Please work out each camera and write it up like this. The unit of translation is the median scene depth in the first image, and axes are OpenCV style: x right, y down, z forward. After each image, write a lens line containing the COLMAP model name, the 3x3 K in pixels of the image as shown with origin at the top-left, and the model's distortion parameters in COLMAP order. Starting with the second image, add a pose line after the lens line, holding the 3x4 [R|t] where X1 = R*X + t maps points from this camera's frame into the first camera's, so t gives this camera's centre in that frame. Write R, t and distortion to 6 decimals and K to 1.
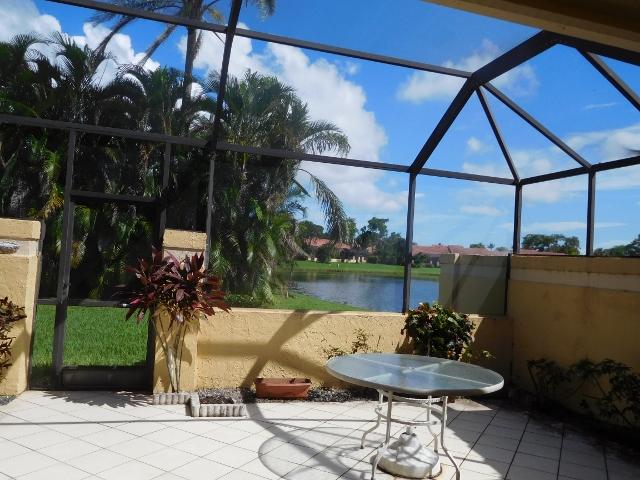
lens RADIAL K [[476.0, 0, 319.5], [0, 476.0, 243.5], [0, 0, 1]] dist [-0.031346, 0.011176]
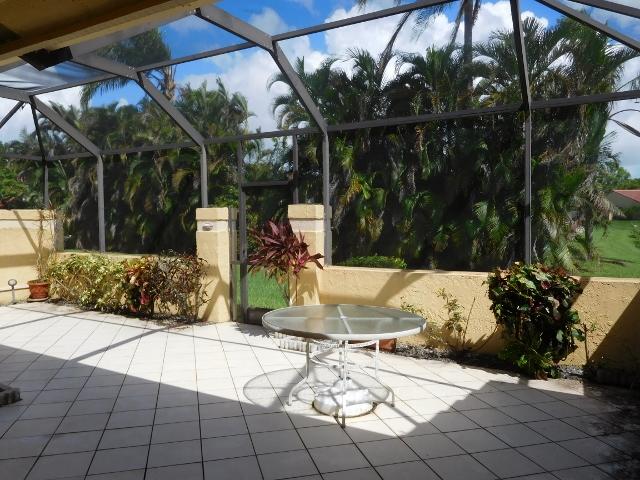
lens RADIAL K [[470.5, 0, 319.4], [0, 470.5, 241.0], [0, 0, 1]] dist [-0.035874, 0.004778]
pose [[0.701266, -0.037222, -0.711927, 0.148747], [0.074173, 0.997026, 0.020934, 0.010894], [0.709030, -0.067486, 0.701941, 0.038271]]
